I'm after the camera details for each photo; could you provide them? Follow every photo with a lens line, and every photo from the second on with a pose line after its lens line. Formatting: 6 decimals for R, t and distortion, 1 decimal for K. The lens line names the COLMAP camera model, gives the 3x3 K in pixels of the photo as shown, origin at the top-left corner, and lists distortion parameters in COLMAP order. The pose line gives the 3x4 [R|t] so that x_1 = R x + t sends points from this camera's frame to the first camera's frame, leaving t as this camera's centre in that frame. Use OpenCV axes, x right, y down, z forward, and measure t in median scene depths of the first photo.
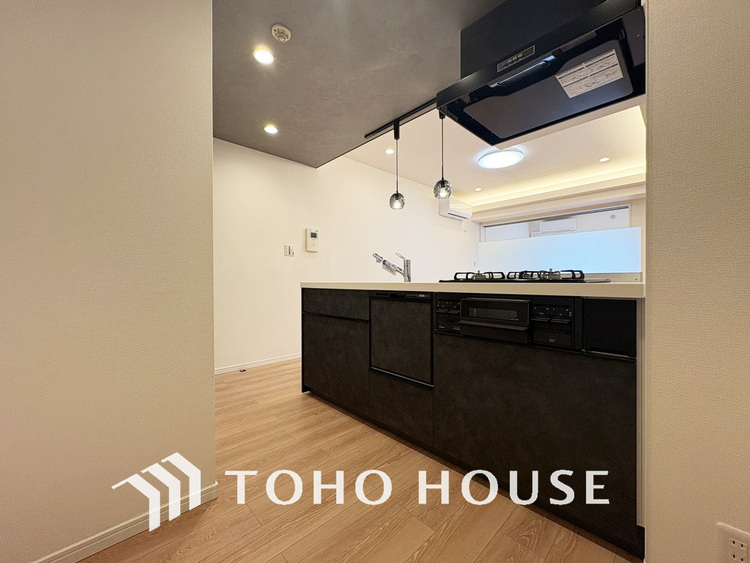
lens RADIAL K [[299.1, 0, 370.8], [0, 299.1, 281.9], [0, 0, 1]] dist [0.002950, 0.000277]
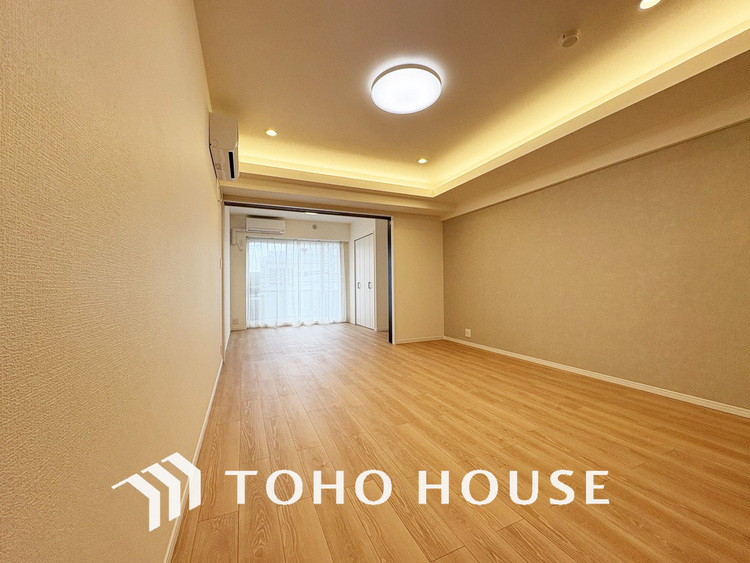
lens RADIAL K [[298.7, 0, 375.0], [0, 298.7, 281.5], [0, 0, 1]] dist [0.000564, -0.000094]
pose [[0.330286, 0.009229, 0.943836, -0.101756], [0.014269, 0.999789, -0.014770, -0.016931], [-0.943773, 0.018346, 0.330084, 0.609465]]
